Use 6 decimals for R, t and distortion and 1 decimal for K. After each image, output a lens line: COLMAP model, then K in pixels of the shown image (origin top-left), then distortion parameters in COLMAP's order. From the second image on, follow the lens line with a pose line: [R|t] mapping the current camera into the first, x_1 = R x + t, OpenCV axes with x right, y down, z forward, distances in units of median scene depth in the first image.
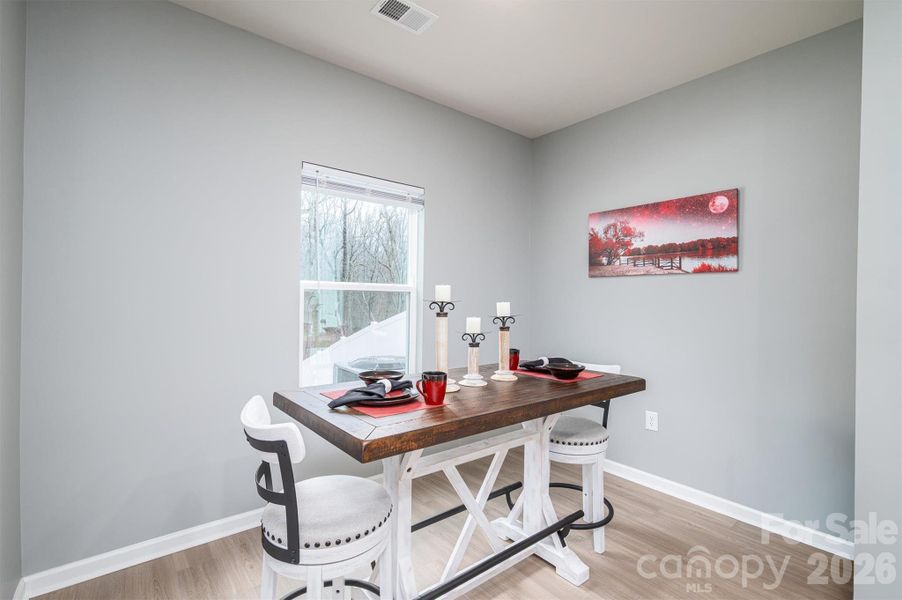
lens RADIAL K [[416.2, 0, 450.0], [0, 416.2, 298.4], [0, 0, 1]] dist [-0.000181, -0.000537]
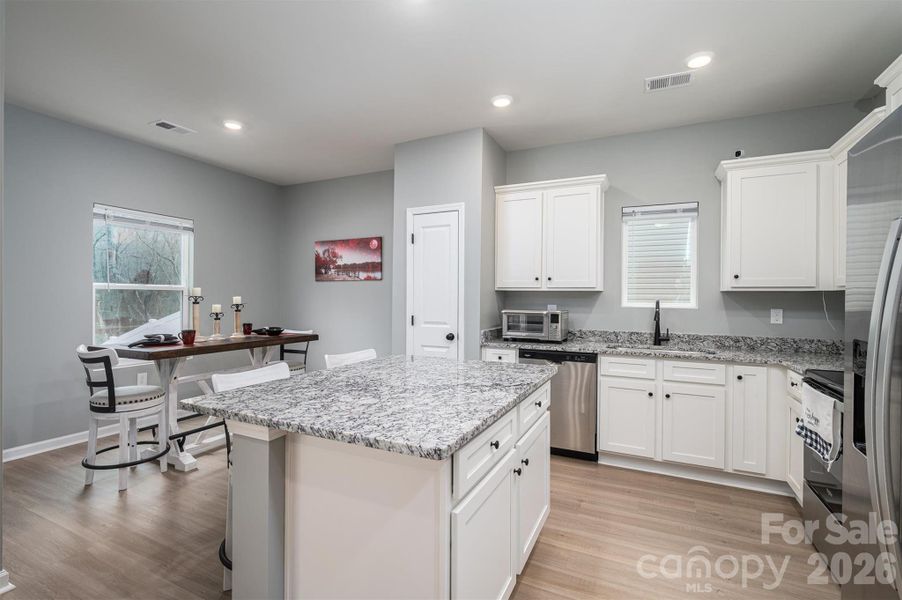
lens RADIAL K [[416.2, 0, 450.0], [0, 416.2, 298.4], [0, 0, 1]] dist [-0.000181, -0.000537]
pose [[0.903943, -0.008477, 0.427570, 0.148378], [0.005188, 0.999947, 0.008858, 0.004820], [-0.427622, -0.005789, 0.903939, -0.843121]]
